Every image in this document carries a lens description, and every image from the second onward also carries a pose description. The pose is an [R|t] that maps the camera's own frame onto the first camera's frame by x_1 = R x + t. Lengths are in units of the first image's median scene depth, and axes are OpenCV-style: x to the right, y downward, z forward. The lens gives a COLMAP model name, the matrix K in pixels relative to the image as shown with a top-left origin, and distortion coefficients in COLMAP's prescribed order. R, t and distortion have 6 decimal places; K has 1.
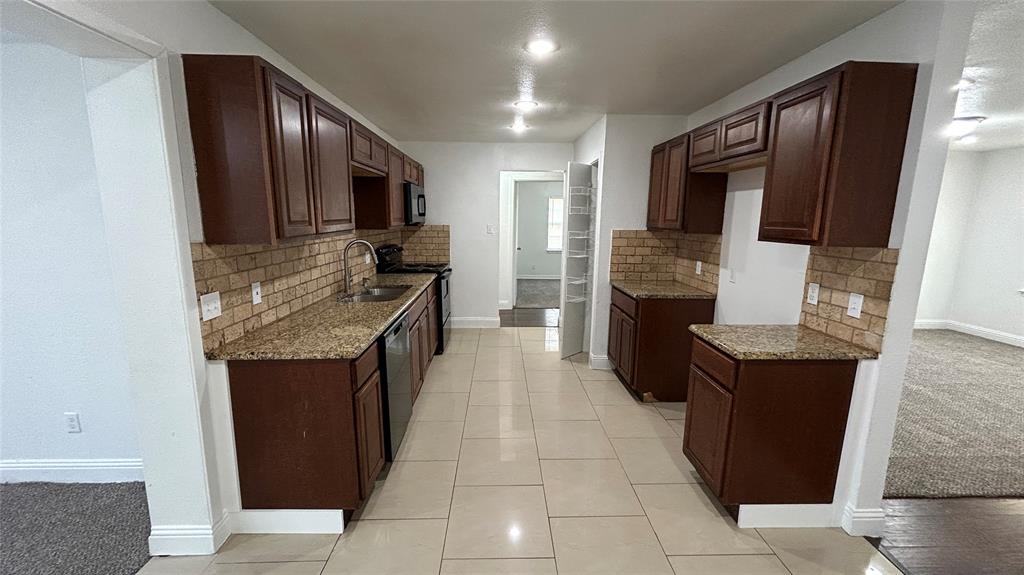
lens RADIAL K [[410.5, 0, 511.7], [0, 410.5, 287.2], [0, 0, 1]] dist [0.001942, 0.000411]
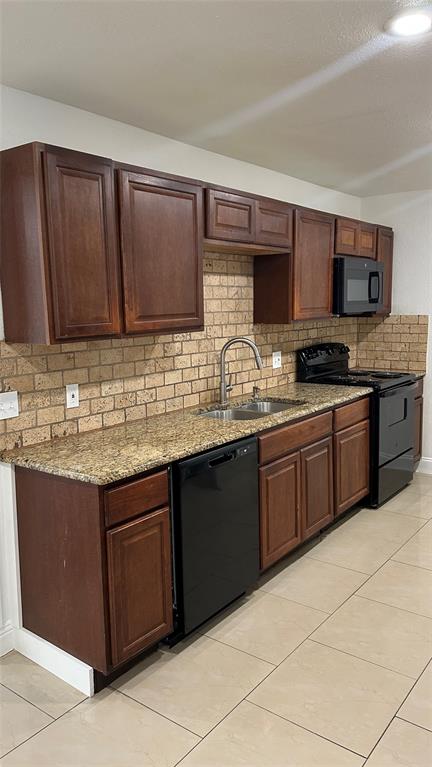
lens RADIAL K [[573.9, 0, 210.6], [0, 573.9, 383.4], [0, 0, 1]] dist [0.043372, -0.018516]
pose [[0.782490, 0.069260, -0.618799, 0.407276], [-0.085525, 0.996330, 0.003368, -0.043854], [0.616761, 0.050287, 0.785542, 0.185792]]
